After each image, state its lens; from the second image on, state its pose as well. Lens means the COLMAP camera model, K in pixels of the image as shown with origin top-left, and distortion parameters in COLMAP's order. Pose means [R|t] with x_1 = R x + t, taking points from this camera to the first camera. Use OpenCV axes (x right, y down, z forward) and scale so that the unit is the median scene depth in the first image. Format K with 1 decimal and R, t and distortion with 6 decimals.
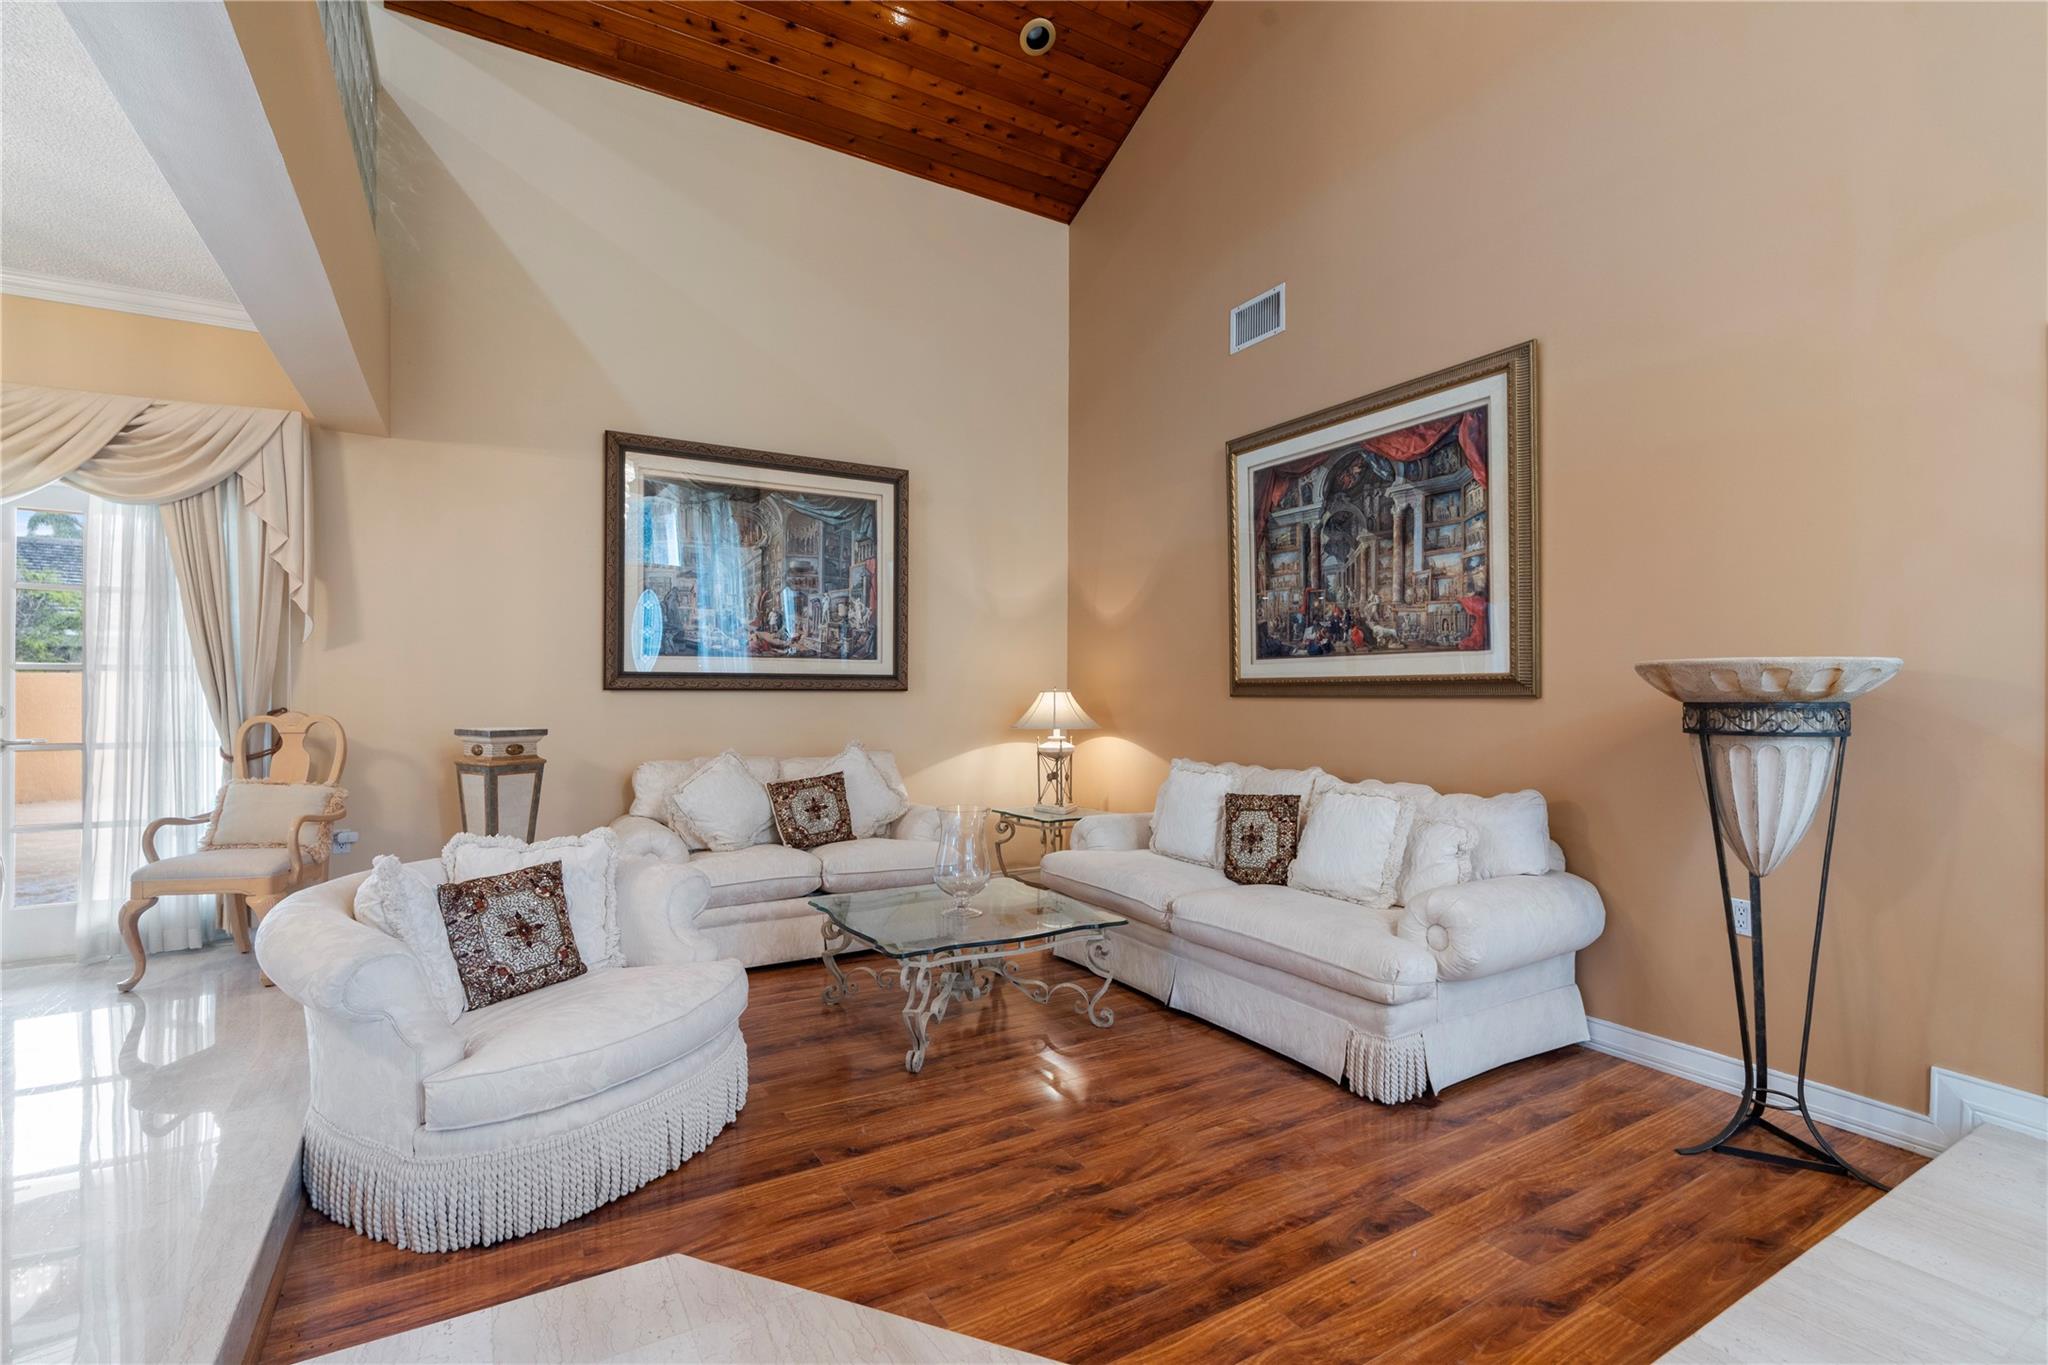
lens RADIAL K [[920.5, 0, 1044.7], [0, 920.5, 693.4], [0, 0, 1]] dist [-0.008546, 0.000477]
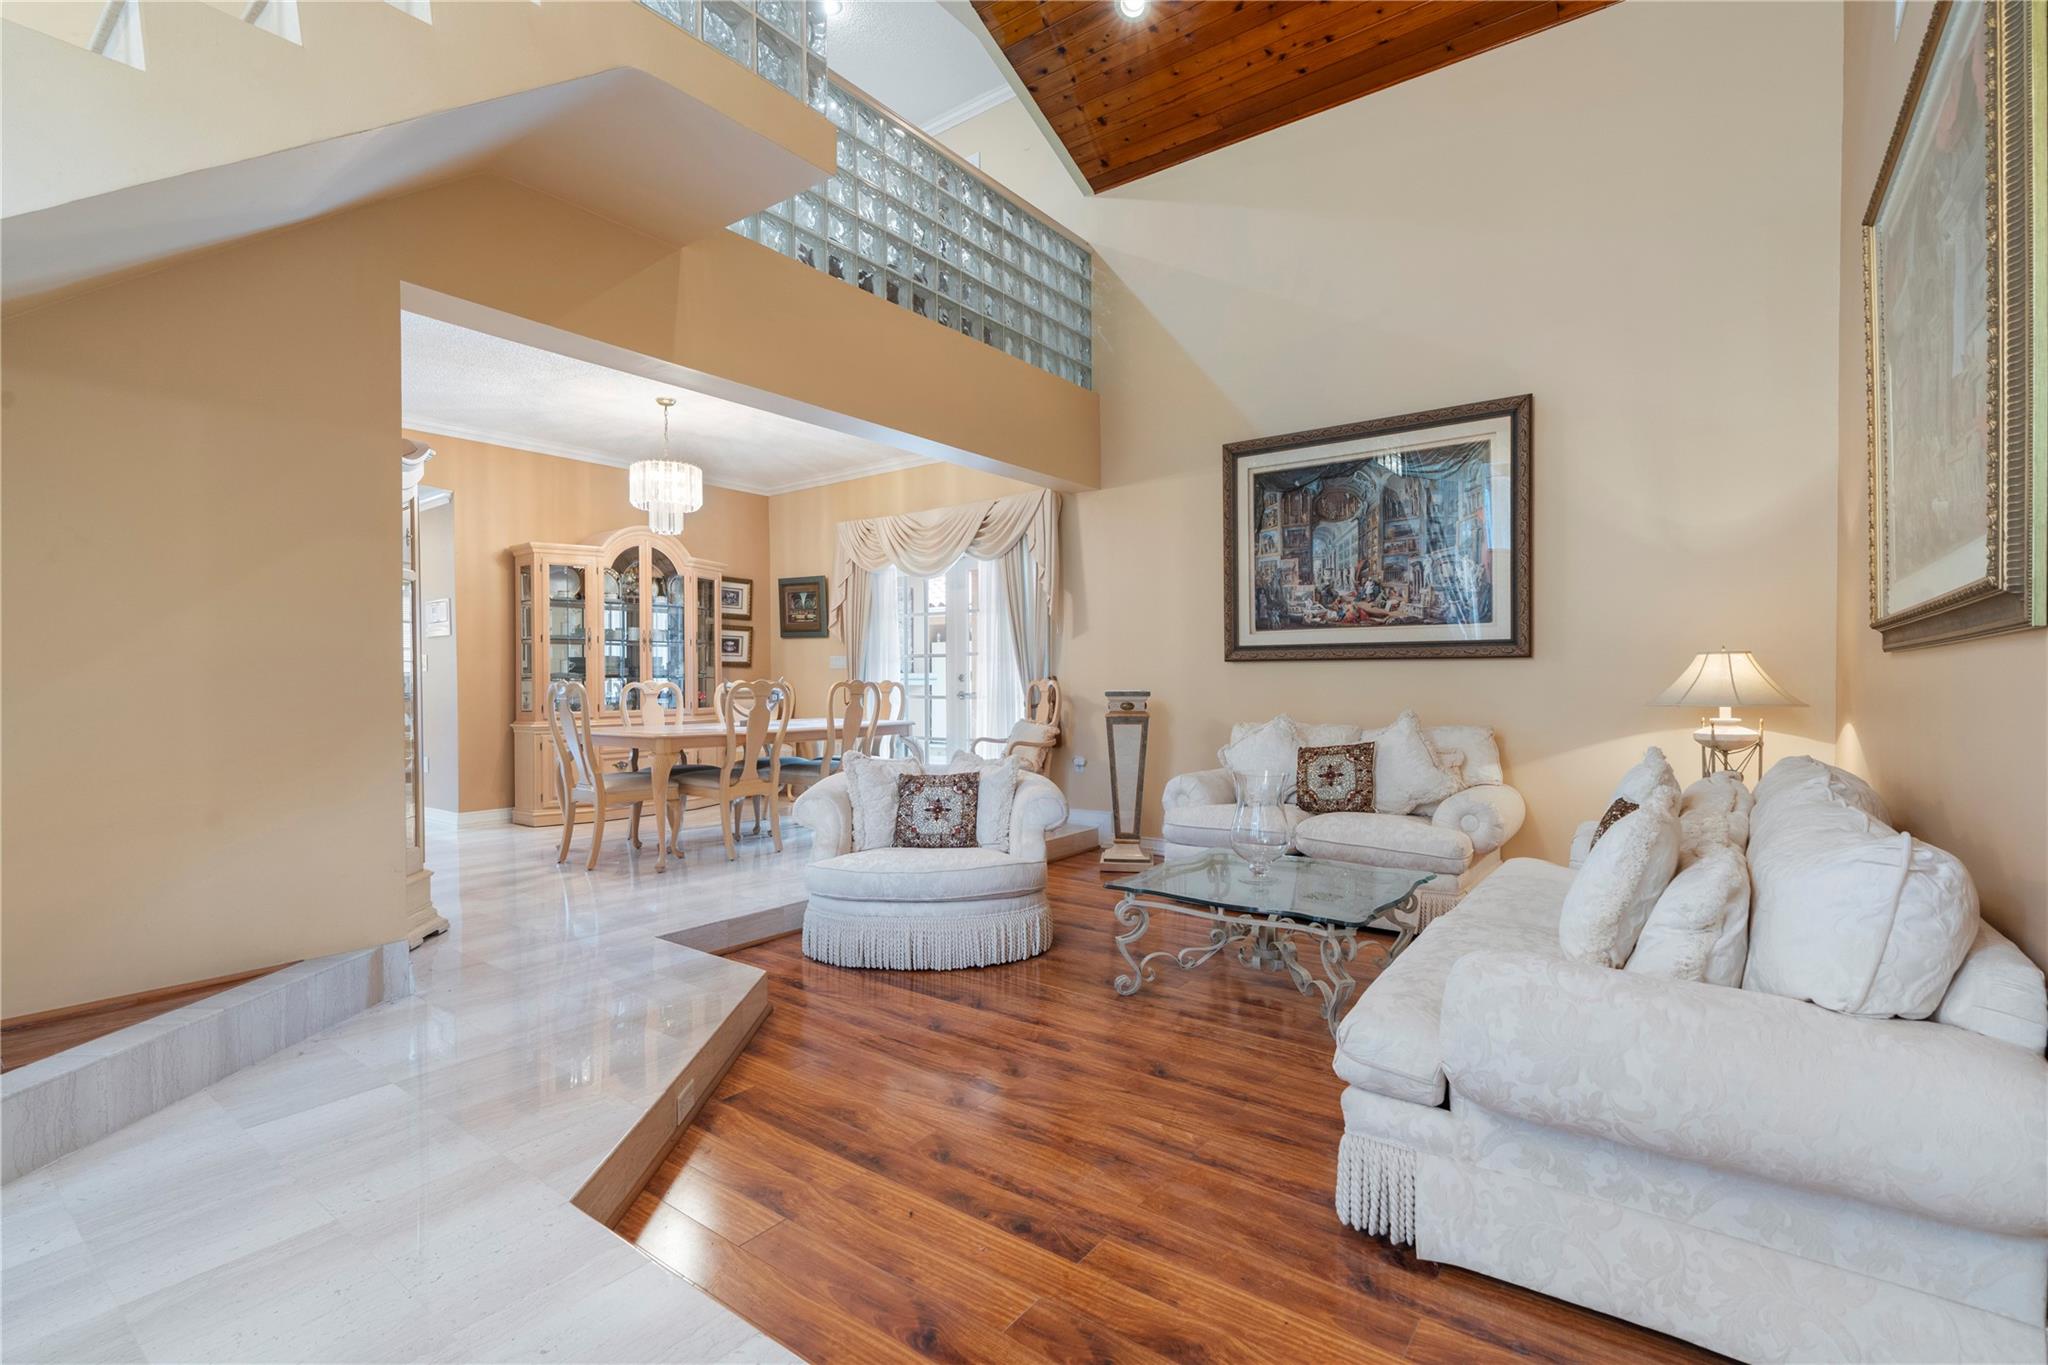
lens RADIAL K [[920.5, 0, 1002.9], [0, 920.5, 685.7], [0, 0, 1]] dist [-0.008546, 0.000477]
pose [[0.371859, 0.003179, -0.928284, 0.625556], [0.002305, 0.999988, 0.004349, 0.025415], [0.928286, -0.003757, 0.371847, 0.341532]]
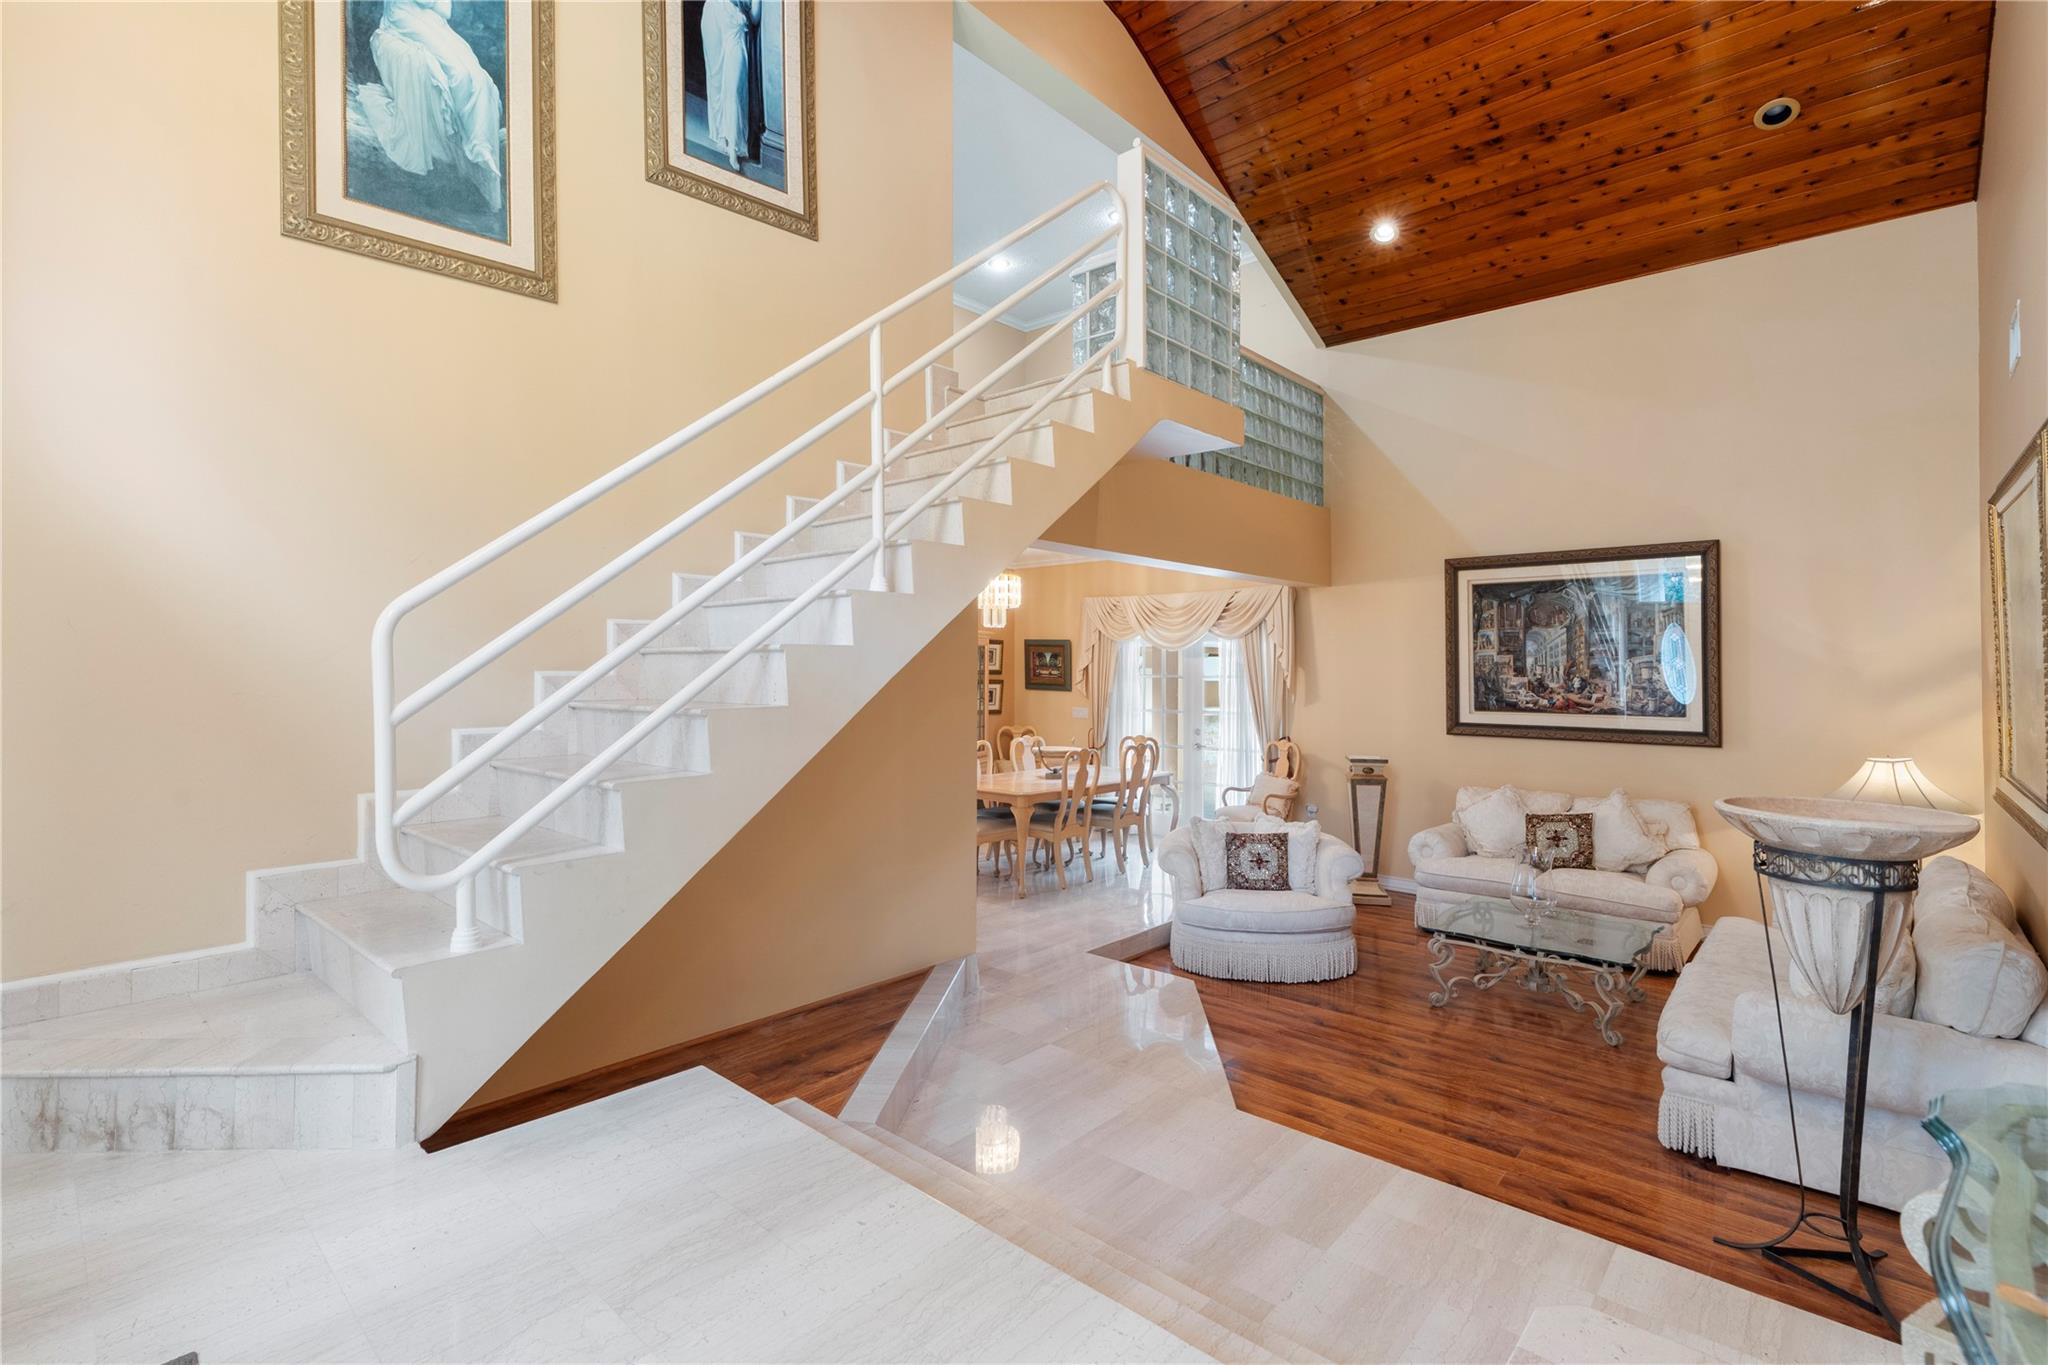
lens RADIAL K [[920.5, 0, 1003.8], [0, 920.5, 653.6], [0, 0, 1]] dist [-0.008546, 0.000477]
pose [[0.283846, -0.022225, -0.958612, 0.876139], [-0.006526, 0.999663, -0.025109, -0.109895], [0.958848, 0.013383, 0.283606, -0.121060]]
